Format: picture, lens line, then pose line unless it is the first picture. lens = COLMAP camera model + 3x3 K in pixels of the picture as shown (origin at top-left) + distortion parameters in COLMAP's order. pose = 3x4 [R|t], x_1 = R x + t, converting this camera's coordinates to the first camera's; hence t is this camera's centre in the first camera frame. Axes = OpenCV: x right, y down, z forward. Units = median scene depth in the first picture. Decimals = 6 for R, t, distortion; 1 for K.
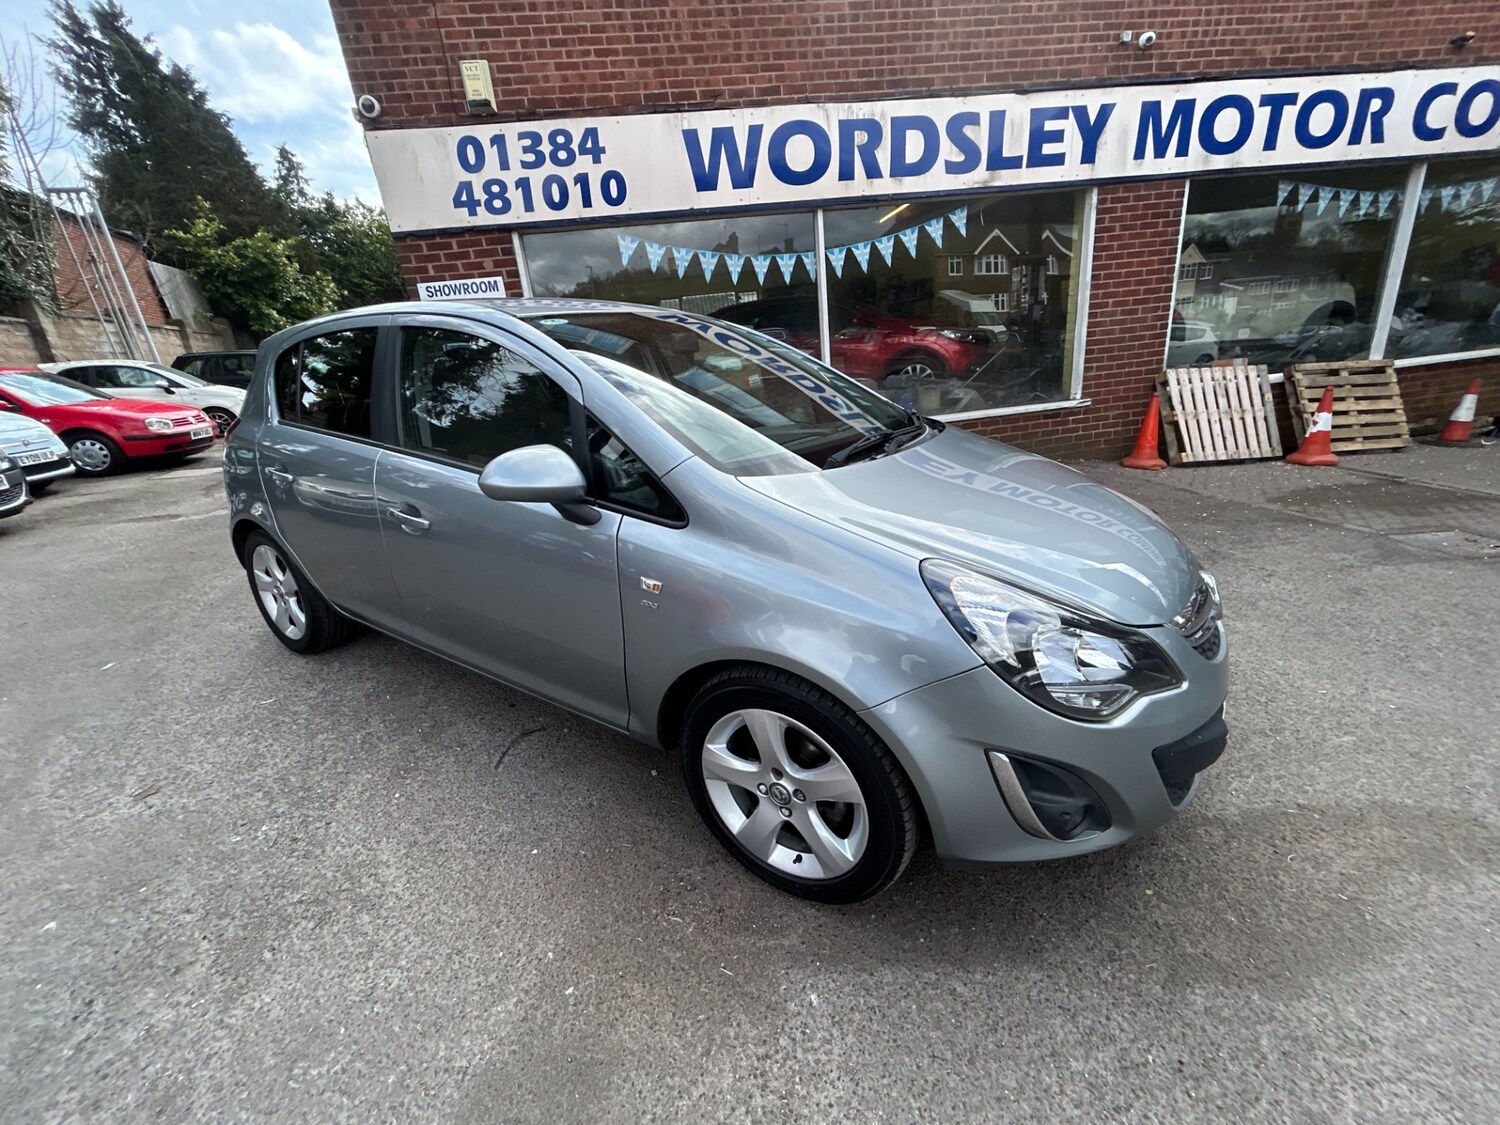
lens RADIAL K [[599.5, 0, 749.9], [0, 599.5, 560.4], [0, 0, 1]] dist [0.000955, -0.000552]
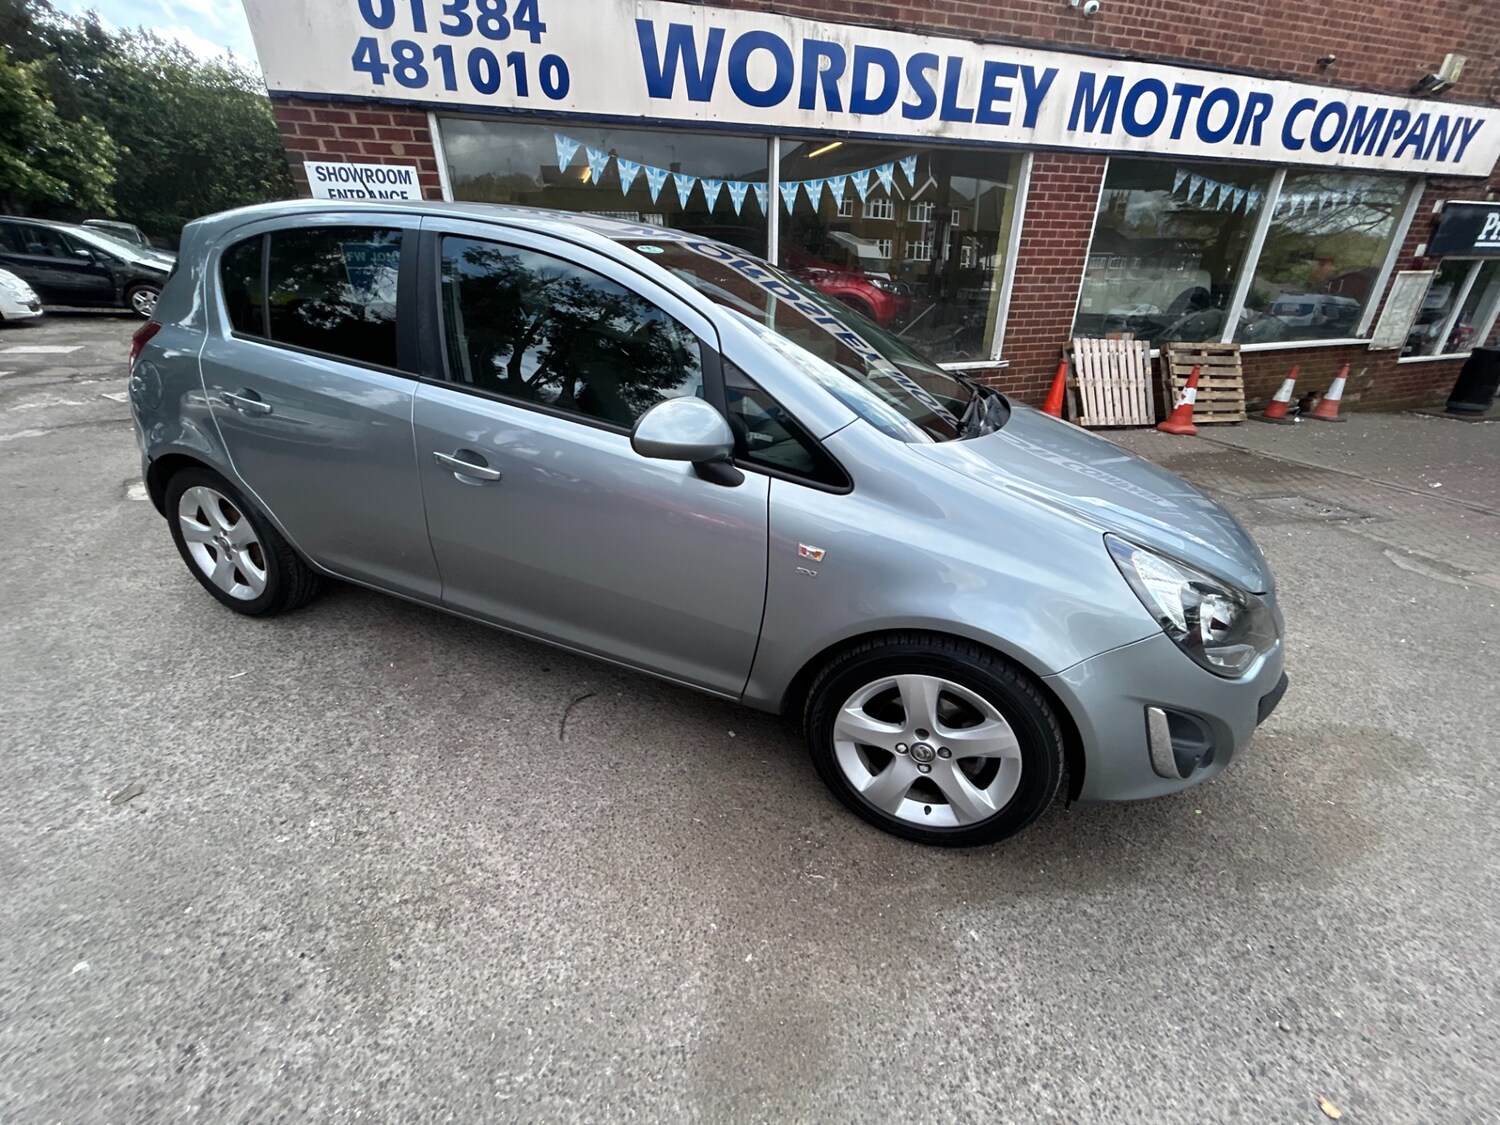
lens RADIAL K [[599.5, 0, 752.8], [0, 599.5, 561.2], [0, 0, 1]] dist [0.000955, -0.000552]
pose [[0.978569, 0.000766, 0.205917, -0.128883], [-0.021149, 0.995079, 0.096805, -0.010386], [-0.204830, -0.099085, 0.973769, 0.022215]]
